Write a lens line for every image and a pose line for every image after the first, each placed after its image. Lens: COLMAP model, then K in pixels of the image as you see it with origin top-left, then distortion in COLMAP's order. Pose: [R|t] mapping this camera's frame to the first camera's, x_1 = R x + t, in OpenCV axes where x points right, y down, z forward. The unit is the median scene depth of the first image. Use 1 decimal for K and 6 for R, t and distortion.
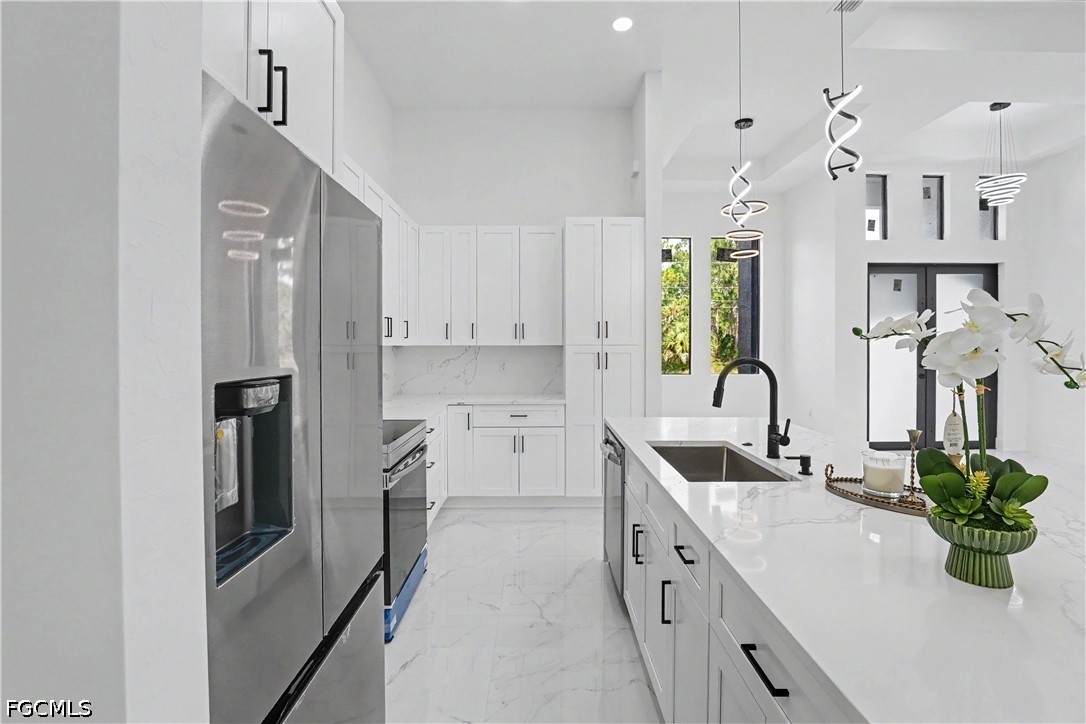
lens RADIAL K [[492.0, 0, 541.4], [0, 492.0, 348.5], [0, 0, 1]] dist [-0.016875, -0.000378]
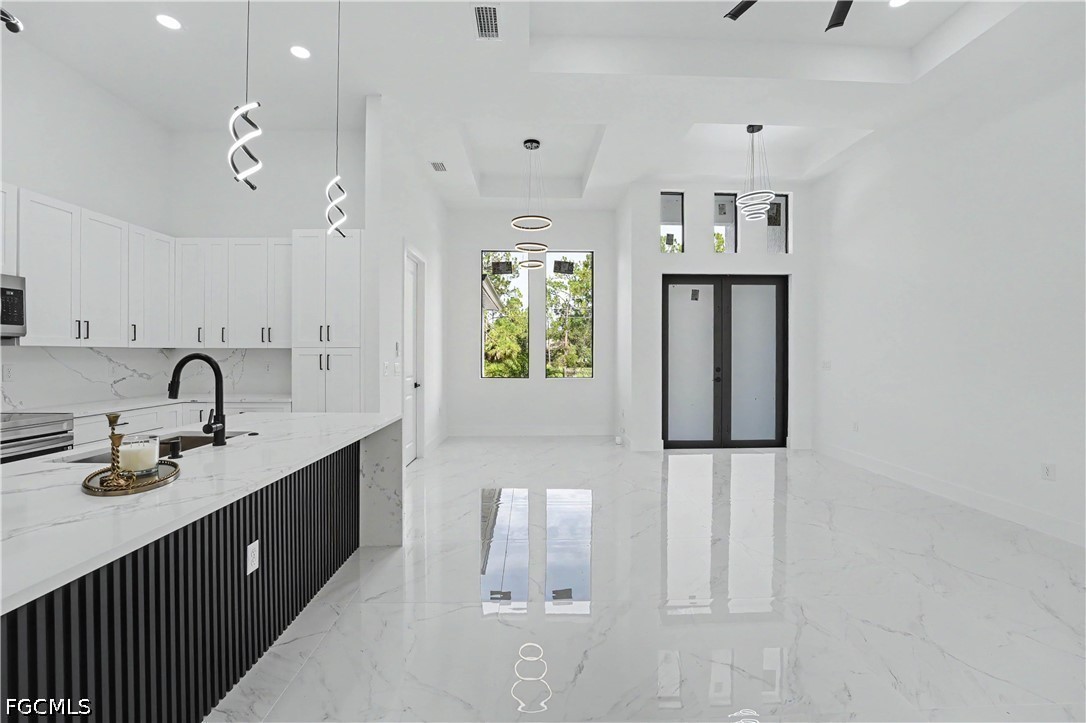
lens RADIAL K [[456.6, 0, 542.5], [0, 456.6, 356.0], [0, 0, 1]] dist [-0.017848, 0.000060]
pose [[0.999934, 0.004474, 0.010591, 0.394833], [-0.004503, 0.999986, 0.002682, 0.004083], [-0.010579, -0.002729, 0.999940, -0.004930]]
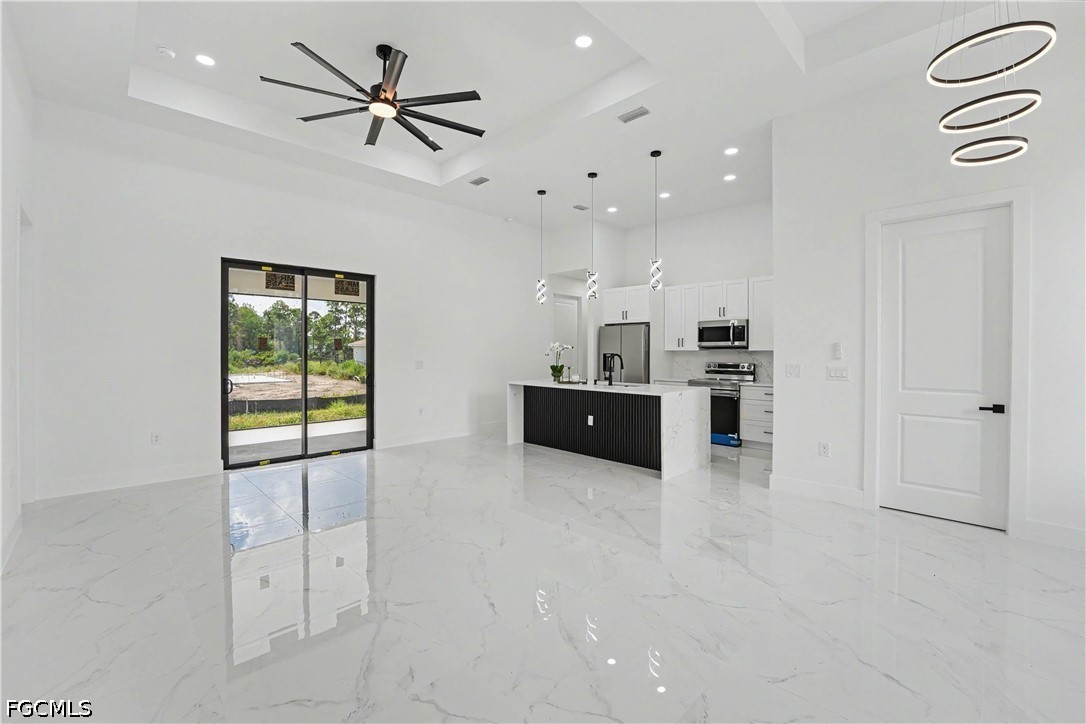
lens RADIAL K [[456.6, 0, 541.5], [0, 456.6, 354.9], [0, 0, 1]] dist [-0.017848, 0.000060]
pose [[-0.724790, 0.003285, -0.688962, 0.936924], [-0.004476, 0.999945, 0.009477, -0.001339], [0.688955, 0.009952, -0.724735, 0.938649]]
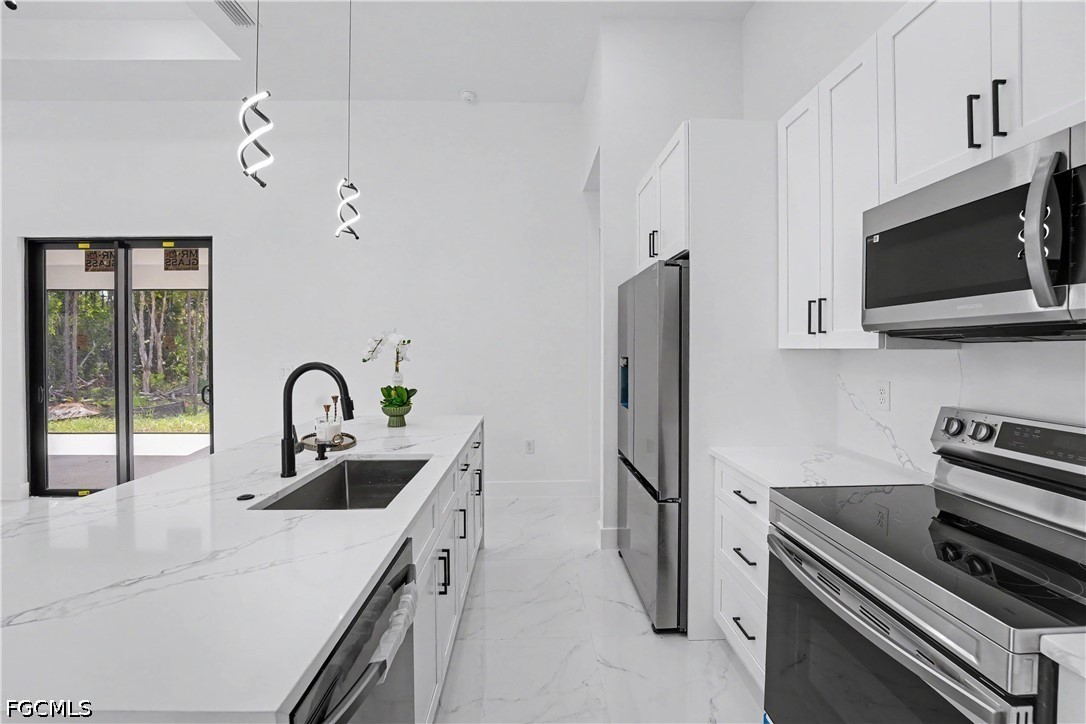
lens RADIAL K [[458.4, 0, 534.3], [0, 458.4, 347.5], [0, 0, 1]] dist [-0.011991, -0.001462]
pose [[-0.999999, 0.000953, 0.000836, 0.013868], [0.000956, 0.999994, 0.003342, -0.005248], [-0.000832, 0.003343, -0.999994, 0.610173]]
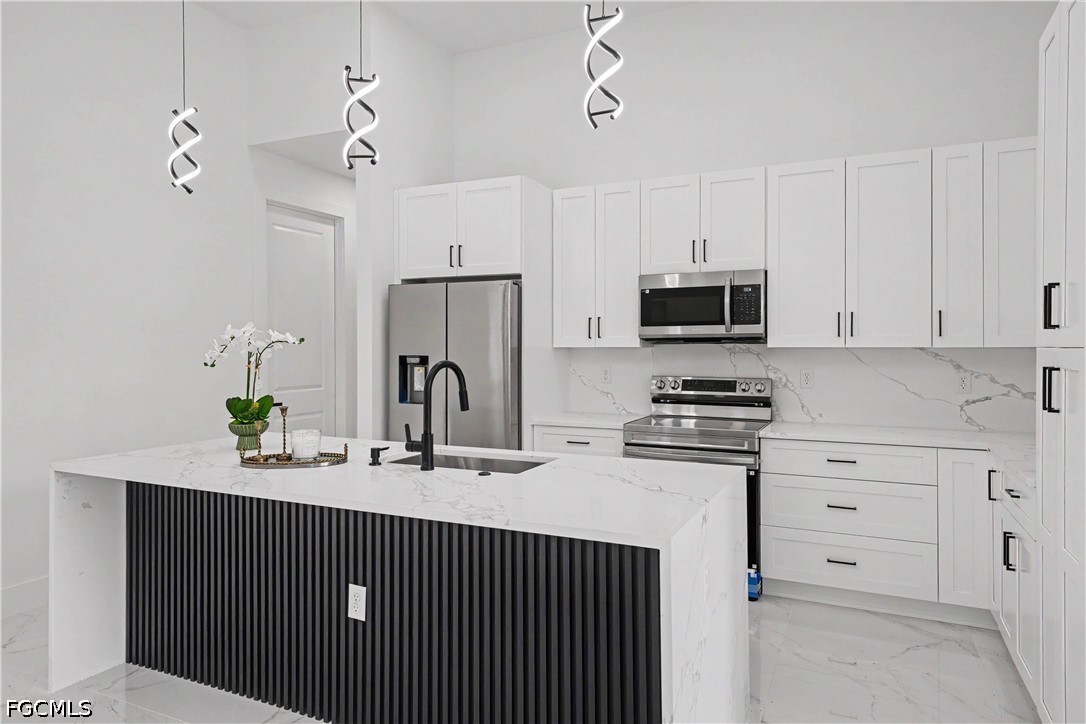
lens RADIAL K [[674.6, 0, 542.7], [0, 674.6, 347.2], [0, 0, 1]] dist [0.005217, 0.003605]
pose [[-0.445856, 0.000601, -0.895104, 0.502980], [-0.000415, 1.000000, 0.000878, -0.003967], [0.895104, 0.000763, -0.445856, 0.586007]]
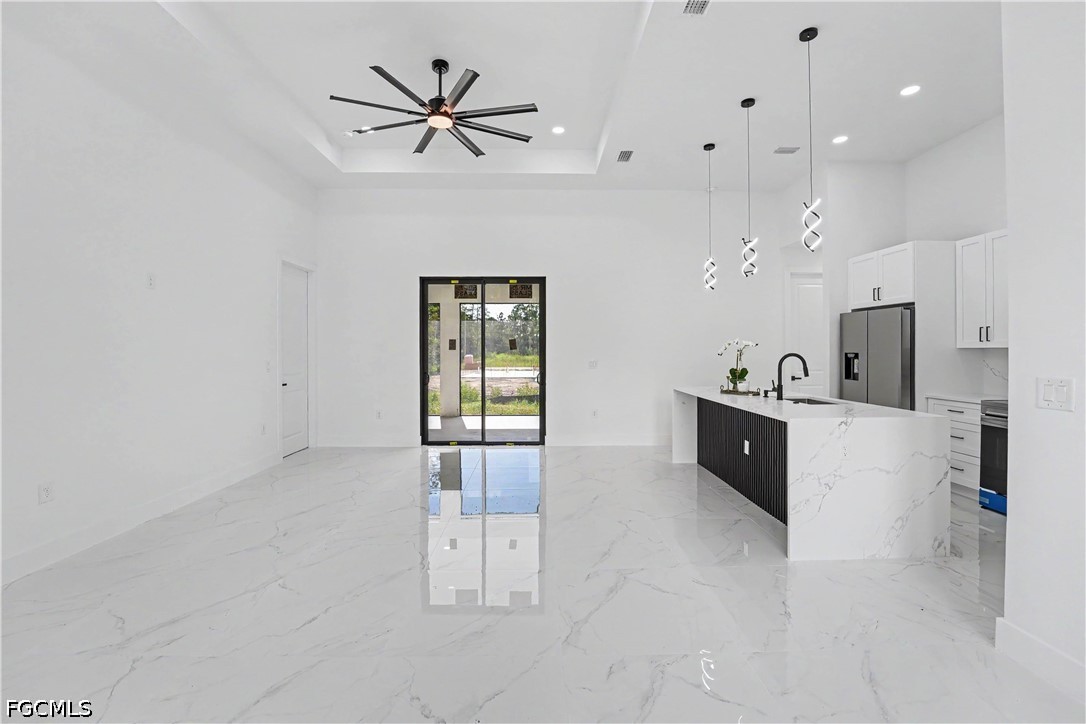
lens RADIAL K [[458.4, 0, 544.8], [0, 458.4, 348.4], [0, 0, 1]] dist [-0.011991, -0.001462]
pose [[-0.999985, 0.000922, -0.005338, 0.504645], [0.000924, 0.999999, -0.000410, -0.002611], [0.005338, -0.000415, -0.999986, 0.997814]]
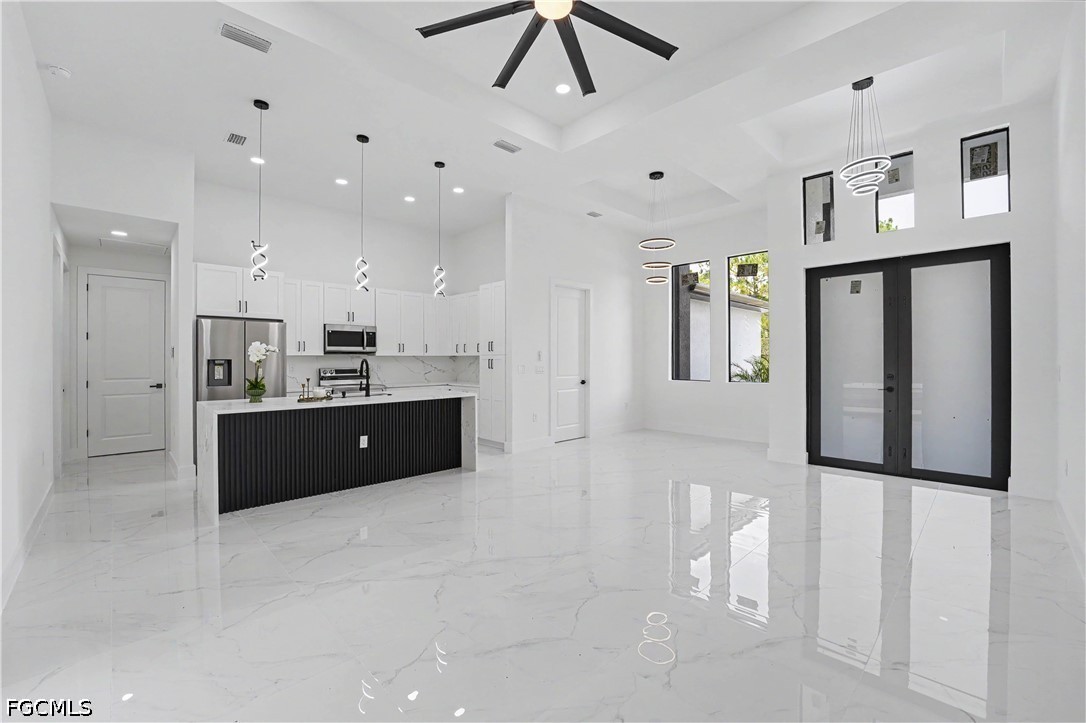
lens RADIAL K [[456.6, 0, 545.5], [0, 456.6, 362.4], [0, 0, 1]] dist [-0.017848, 0.000060]
pose [[0.686589, 0.006978, -0.727012, 0.975959], [-0.001304, 0.999964, 0.008366, 0.003604], [0.727044, -0.004796, 0.686574, 0.003654]]
